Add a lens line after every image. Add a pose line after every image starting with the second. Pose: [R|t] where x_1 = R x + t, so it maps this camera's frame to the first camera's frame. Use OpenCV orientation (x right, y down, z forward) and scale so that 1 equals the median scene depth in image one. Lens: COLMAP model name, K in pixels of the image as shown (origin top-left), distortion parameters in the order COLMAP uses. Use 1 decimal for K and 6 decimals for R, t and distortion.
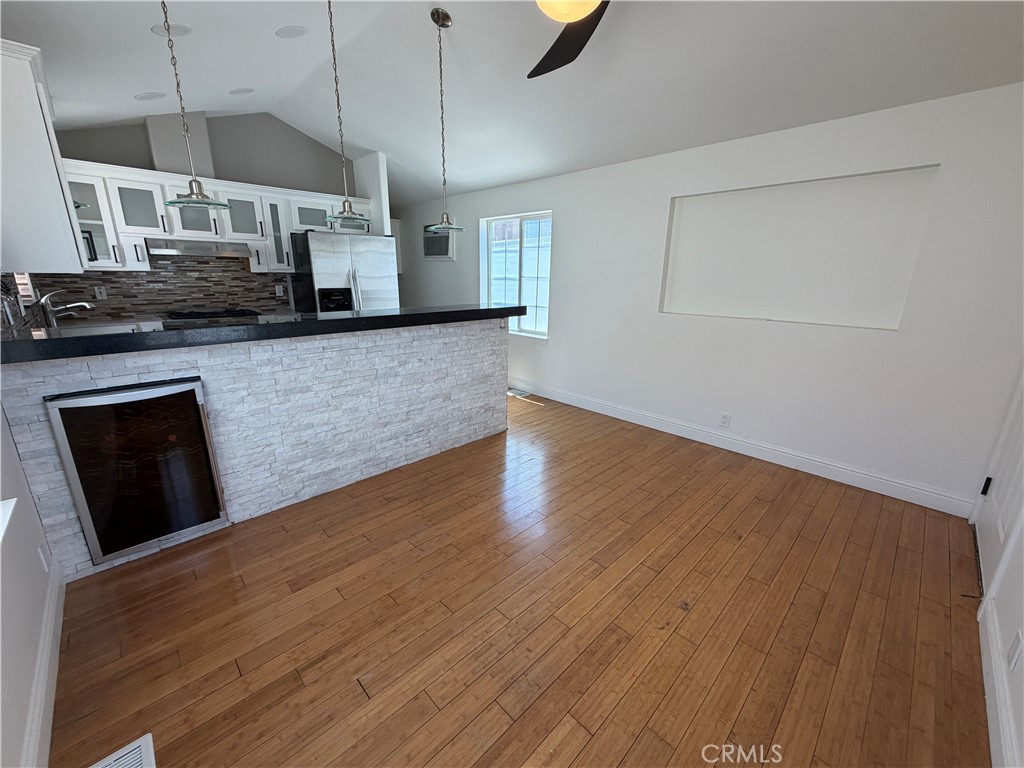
lens RADIAL K [[407.9, 0, 509.6], [0, 407.9, 386.7], [0, 0, 1]] dist [0.000347, 0.000530]
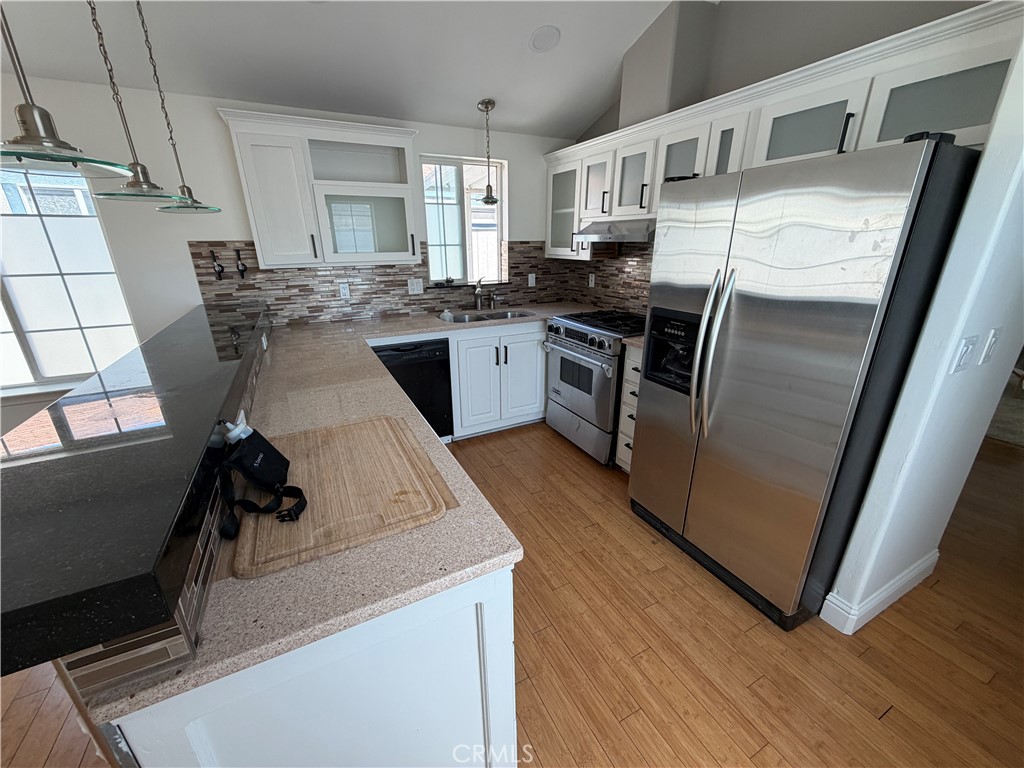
lens RADIAL K [[407.9, 0, 509.6], [0, 407.9, 386.7], [0, 0, 1]] dist [0.000347, 0.000530]
pose [[-0.292586, 0.313045, -0.903547, 0.059699], [-0.252046, 0.886235, 0.388665, -0.407517], [0.922424, 0.341453, -0.180398, 1.307843]]
